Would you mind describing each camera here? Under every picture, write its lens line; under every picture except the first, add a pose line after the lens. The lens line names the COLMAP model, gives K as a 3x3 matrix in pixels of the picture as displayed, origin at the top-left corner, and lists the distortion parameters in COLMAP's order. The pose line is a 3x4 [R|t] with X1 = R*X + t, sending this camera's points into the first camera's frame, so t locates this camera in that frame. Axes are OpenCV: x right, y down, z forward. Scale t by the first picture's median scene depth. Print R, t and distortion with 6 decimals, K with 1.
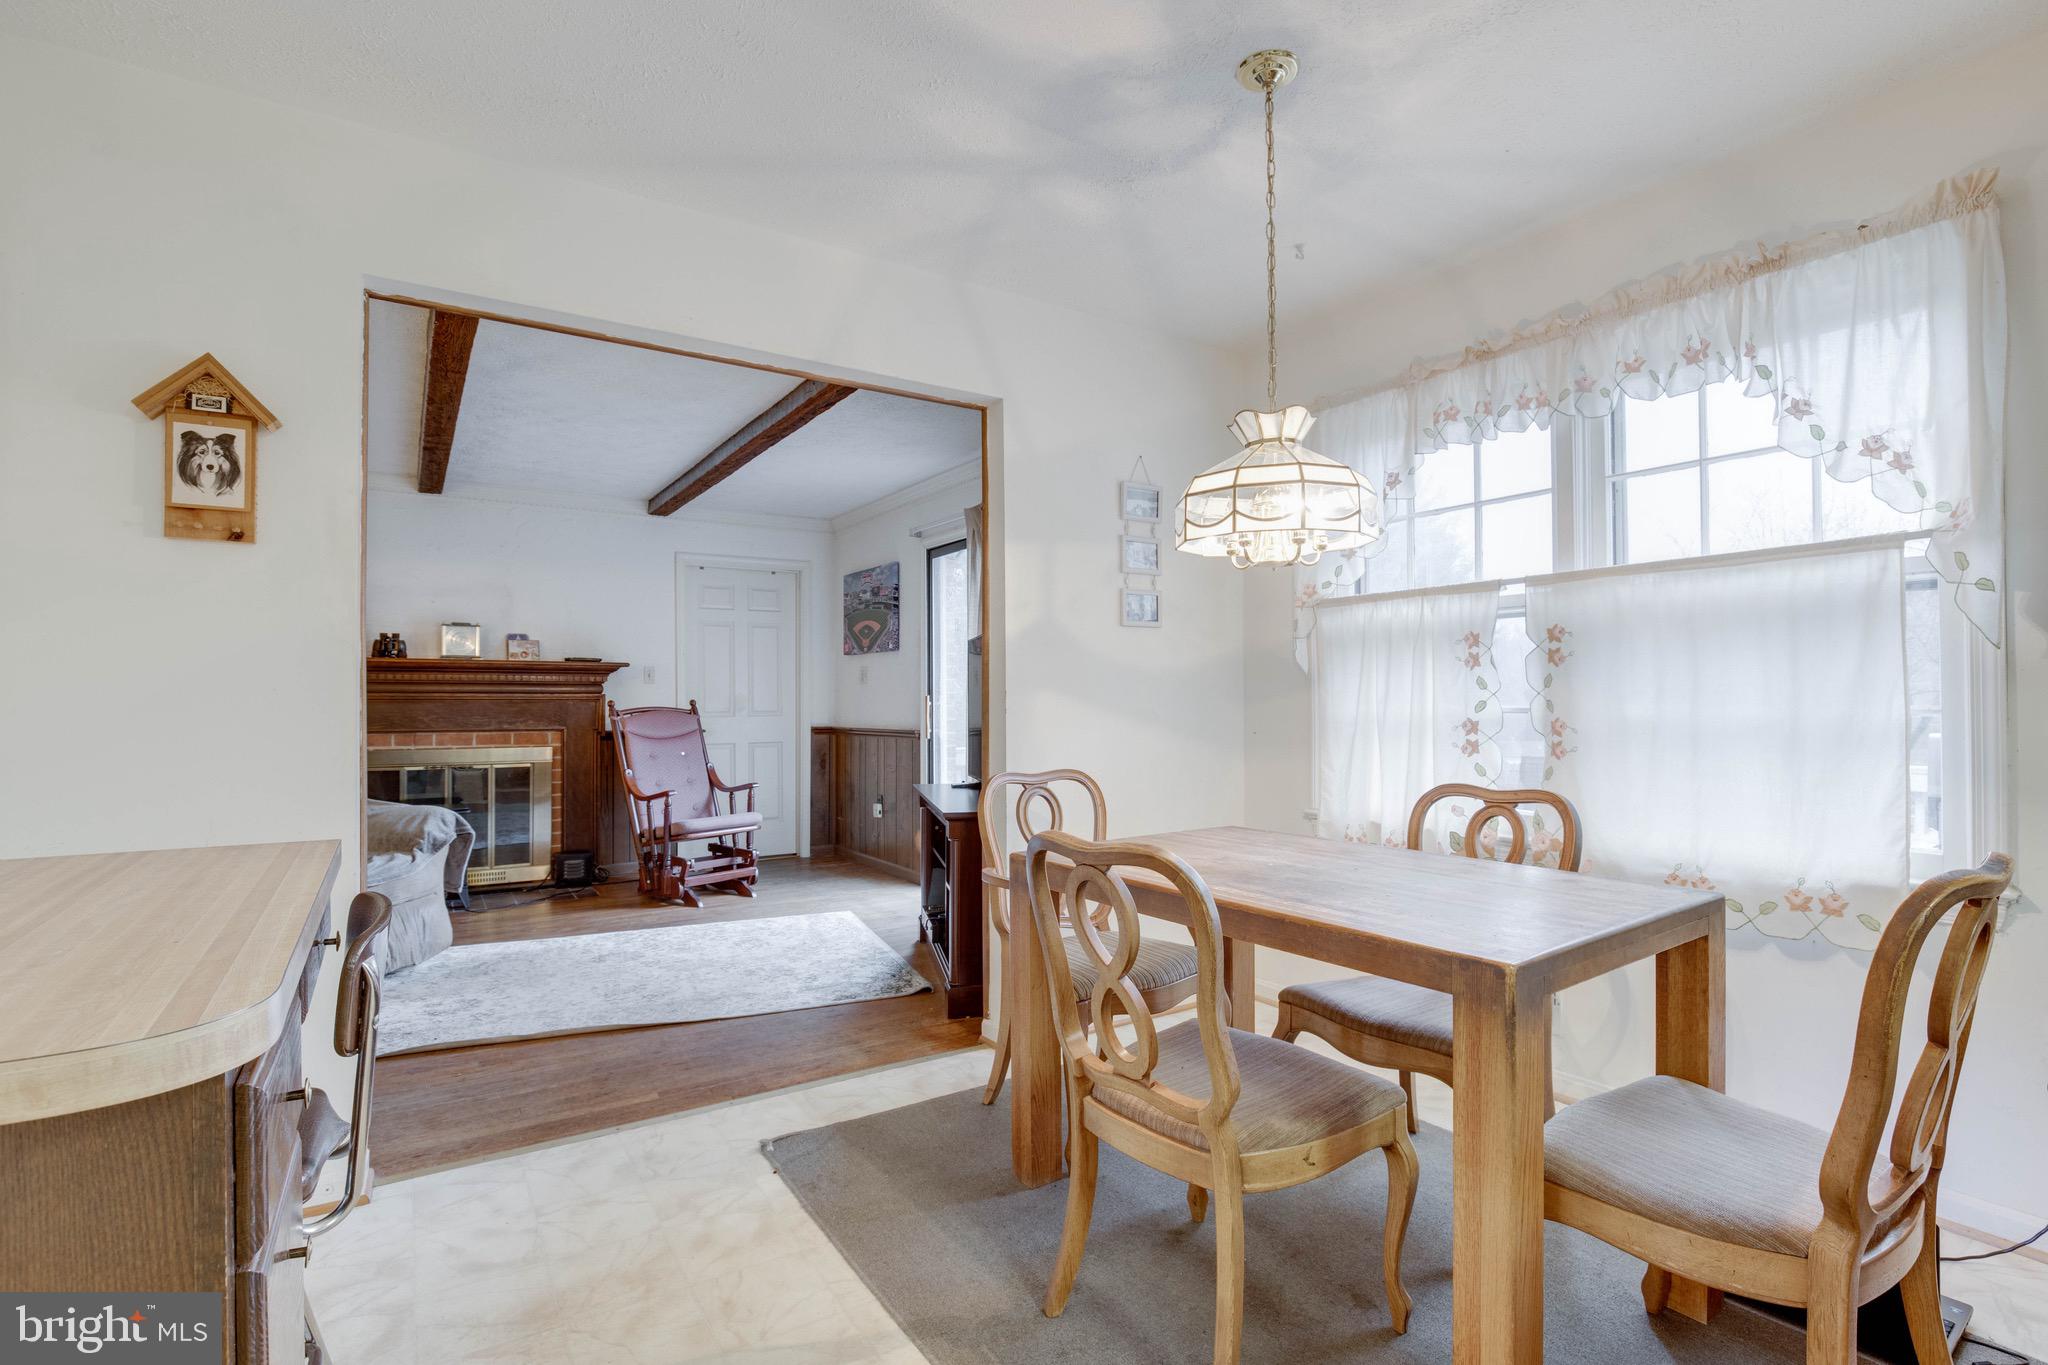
lens RADIAL K [[959.5, 0, 1002.8], [0, 959.5, 681.8], [0, 0, 1]] dist [-0.038457, 0.005712]
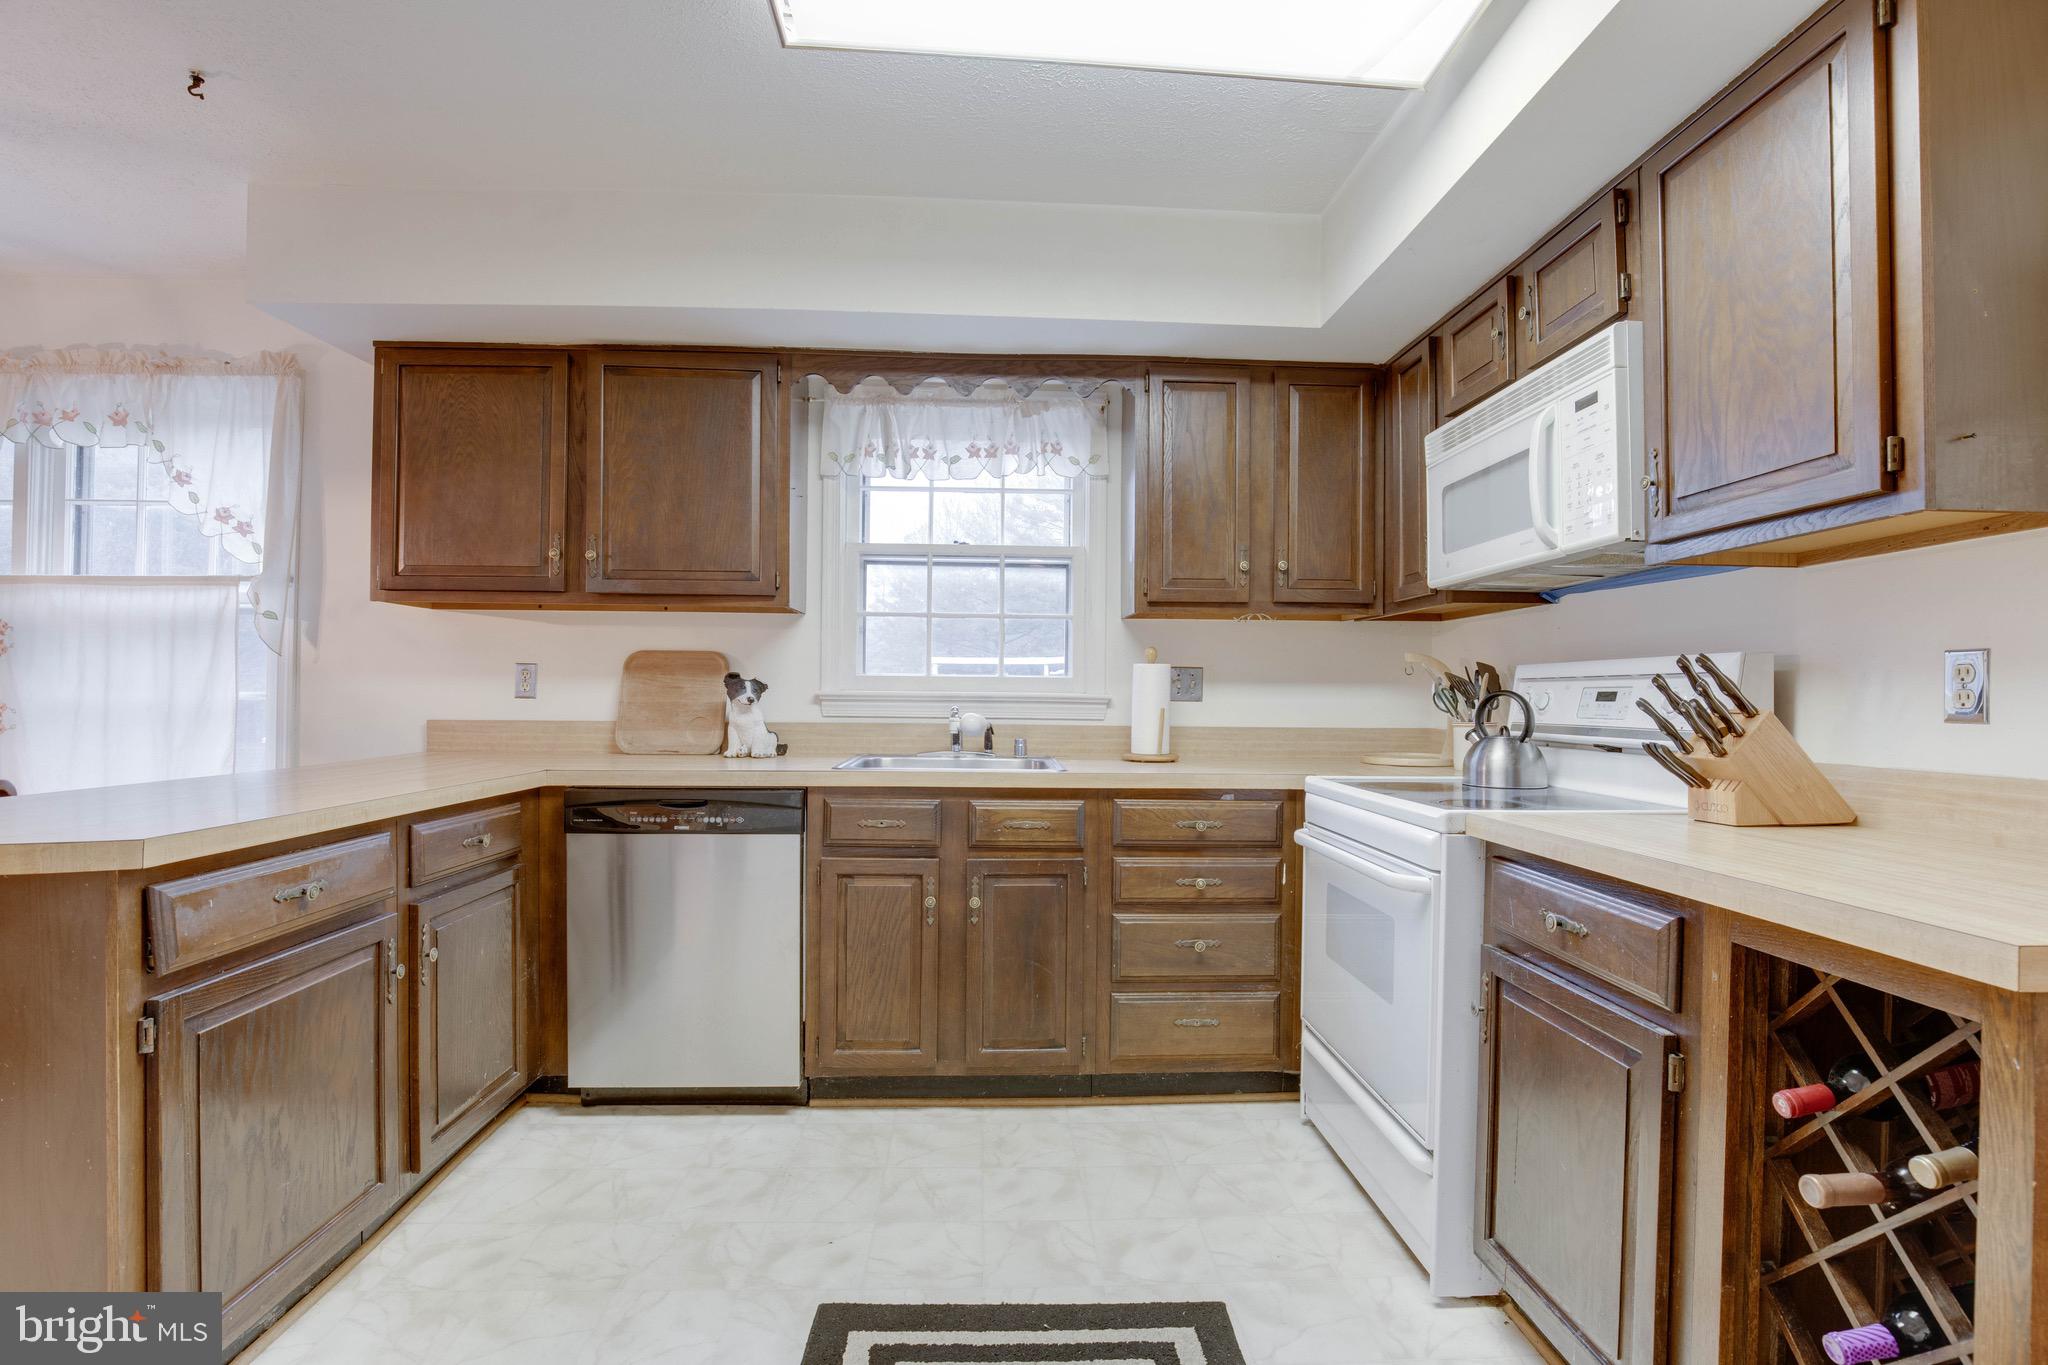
lens RADIAL K [[959.5, 0, 1029.0], [0, 959.5, 686.5], [0, 0, 1]] dist [-0.038457, 0.005712]
pose [[0.490085, 0.017227, 0.871504, 0.172844], [-0.028215, 0.999594, -0.003892, -0.007937], [-0.871218, -0.022682, 0.490373, -0.511064]]
